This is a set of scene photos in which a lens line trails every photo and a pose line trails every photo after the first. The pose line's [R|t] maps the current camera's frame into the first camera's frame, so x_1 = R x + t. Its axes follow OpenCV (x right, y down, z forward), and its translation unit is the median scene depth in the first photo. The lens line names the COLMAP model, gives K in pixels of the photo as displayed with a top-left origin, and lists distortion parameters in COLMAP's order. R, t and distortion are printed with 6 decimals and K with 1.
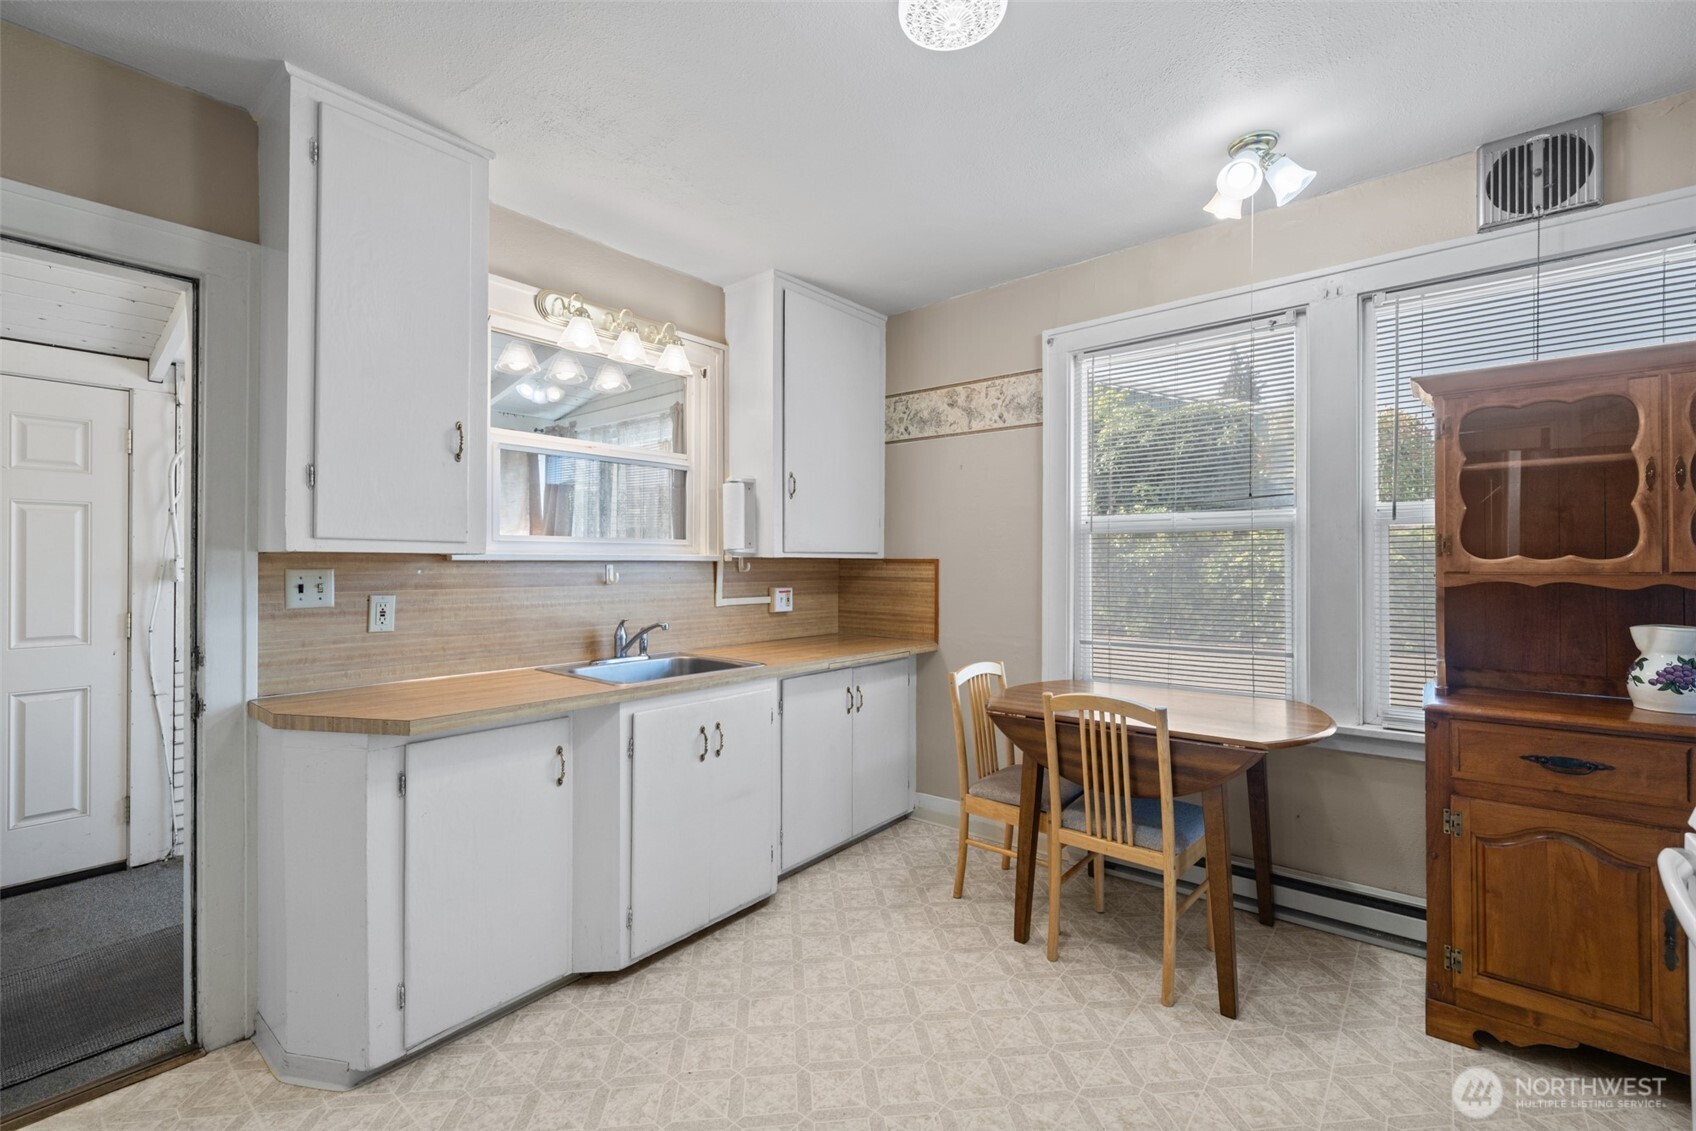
lens RADIAL K [[722.6, 0, 839.8], [0, 722.6, 562.2], [0, 0, 1]] dist [0.000252, 0.000433]
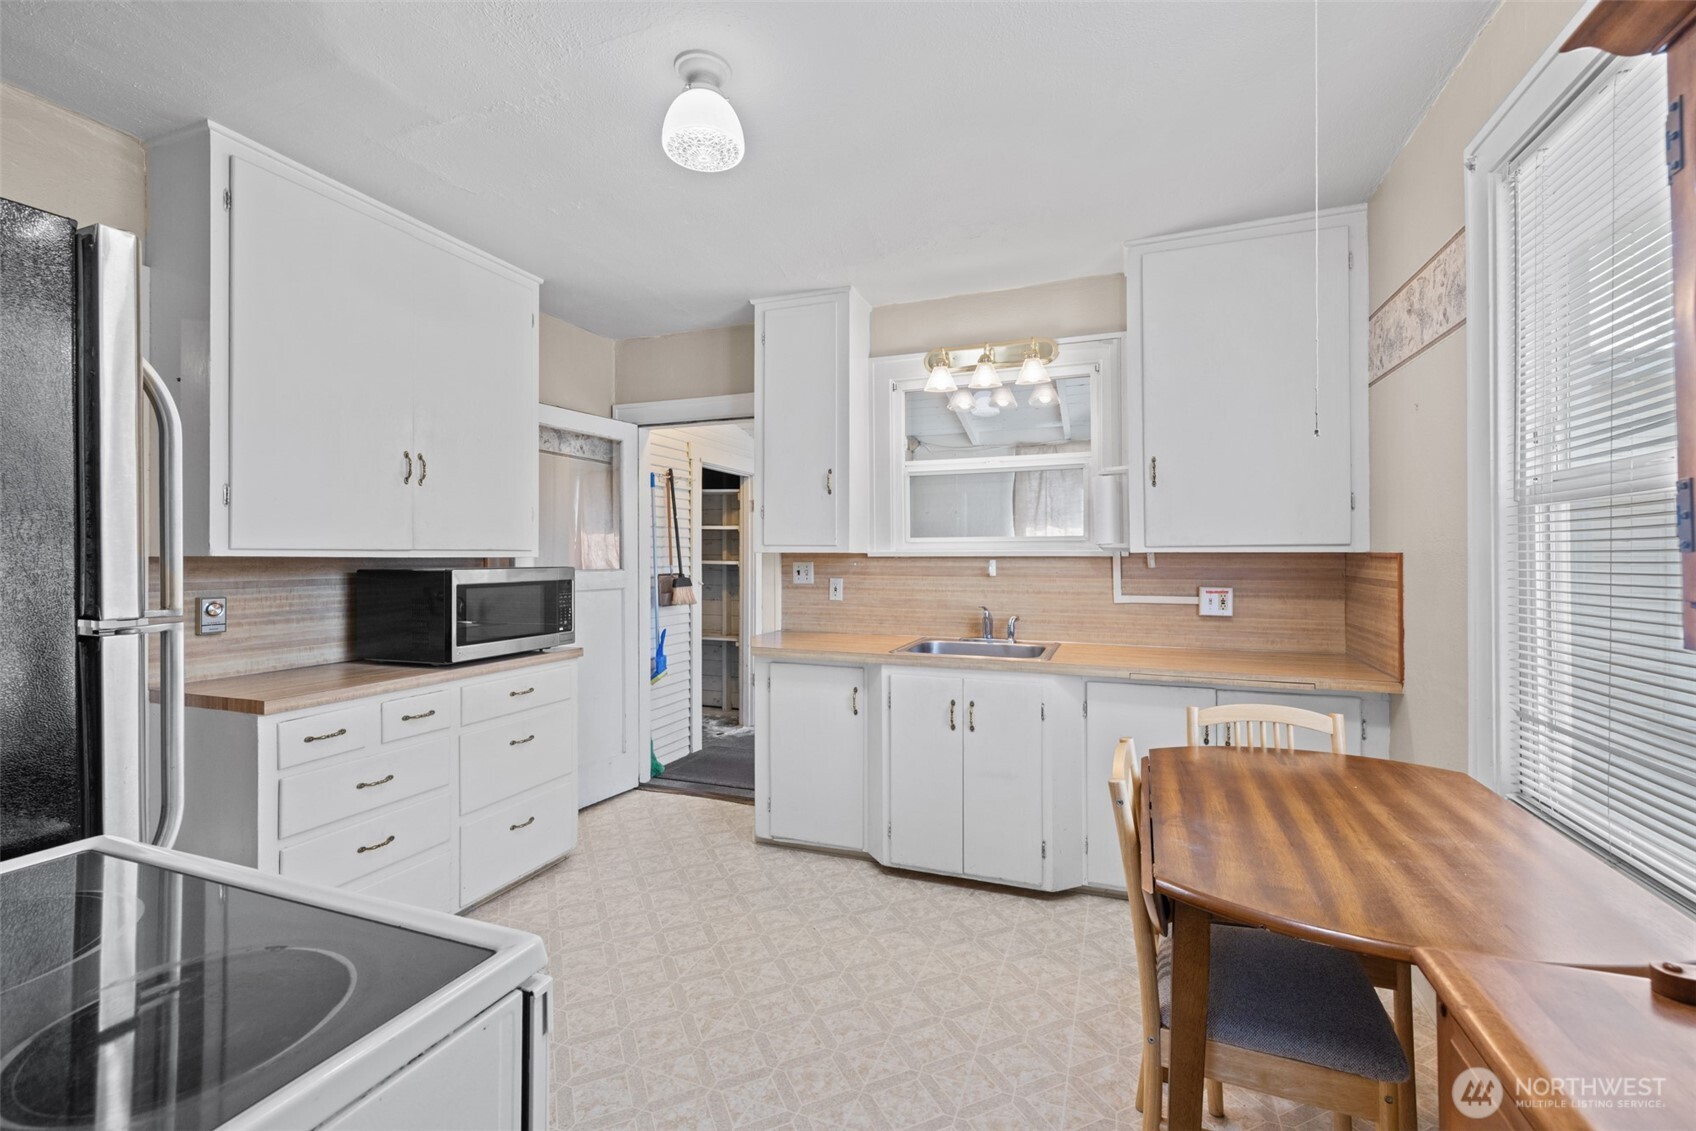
lens RADIAL K [[724.0, 0, 855.7], [0, 724.0, 549.3], [0, 0, 1]] dist [0.000409, 0.000013]
pose [[0.321760, -0.007647, -0.946790, 0.858936], [0.003634, 0.999970, -0.006842, -0.007607], [0.946814, -0.001239, 0.321778, 0.475551]]
